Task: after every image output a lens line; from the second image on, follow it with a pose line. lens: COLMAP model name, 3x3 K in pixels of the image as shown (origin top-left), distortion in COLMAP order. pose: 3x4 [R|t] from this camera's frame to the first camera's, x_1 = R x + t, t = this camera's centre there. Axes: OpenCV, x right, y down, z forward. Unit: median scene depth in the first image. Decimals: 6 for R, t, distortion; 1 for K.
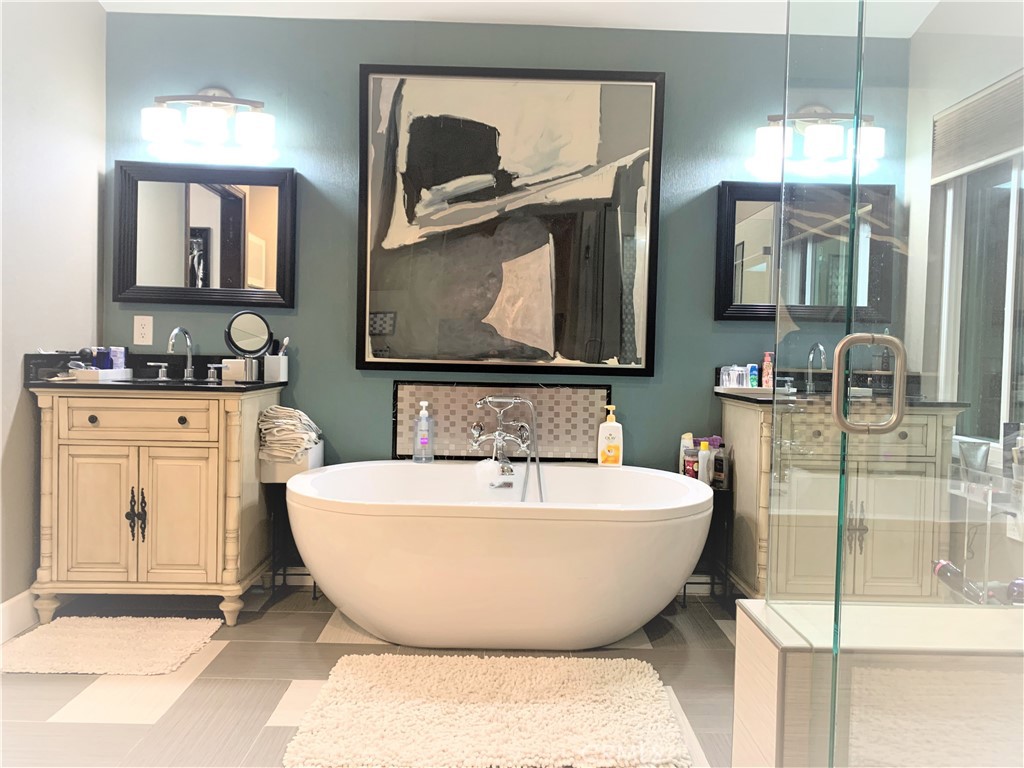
lens RADIAL K [[785.4, 0, 521.6], [0, 785.4, 377.3], [0, 0, 1]] dist [0.022080, -0.028149]
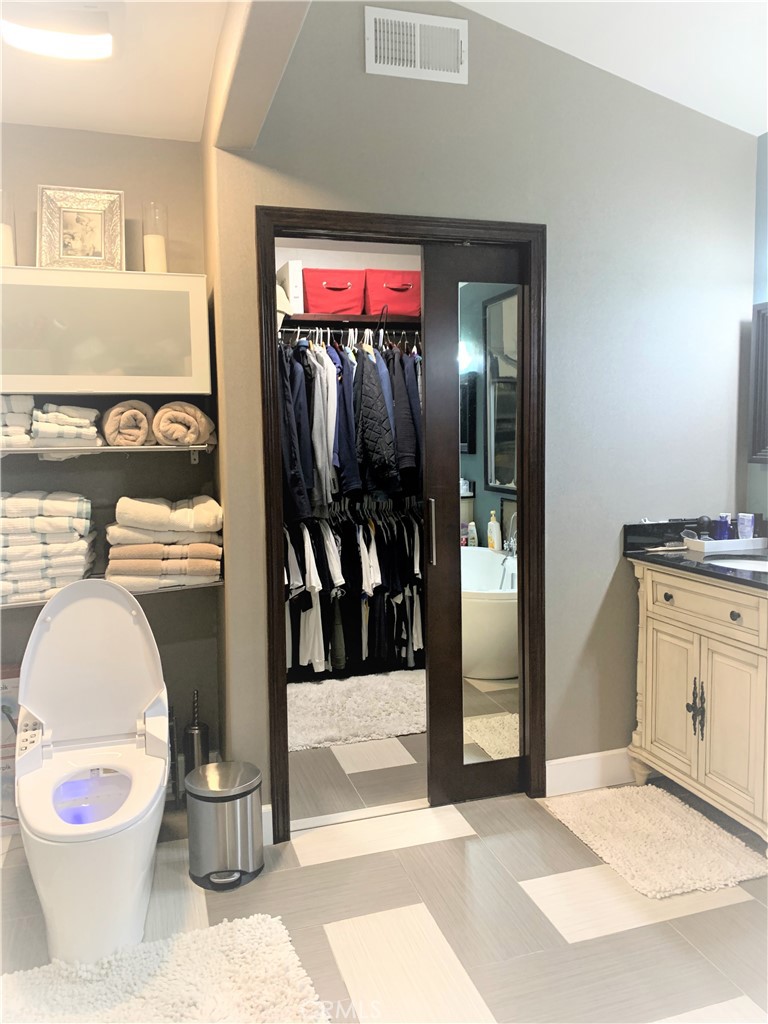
lens RADIAL K [[785.4, 0, 386.2], [0, 785.4, 507.9], [0, 0, 1]] dist [0.022080, -0.028149]
pose [[0.277400, 0.055646, -0.959142, 0.235815], [-0.009892, 0.998434, 0.055064, -0.089862], [0.960704, -0.005787, 0.277516, 0.348229]]
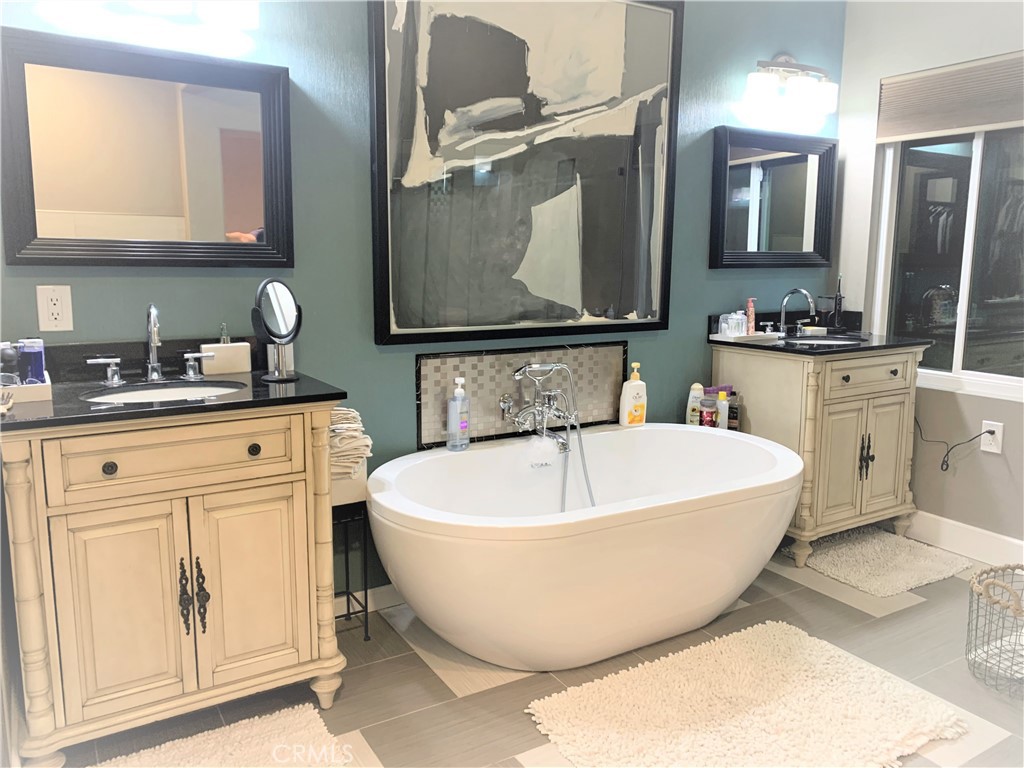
lens RADIAL K [[785.4, 0, 513.4], [0, 785.4, 378.3], [0, 0, 1]] dist [0.022080, -0.028149]
pose [[0.860190, -0.095926, 0.500871, -0.492786], [0.032982, 0.990558, 0.133067, -0.077016], [-0.508906, -0.097943, 0.855232, 0.266227]]
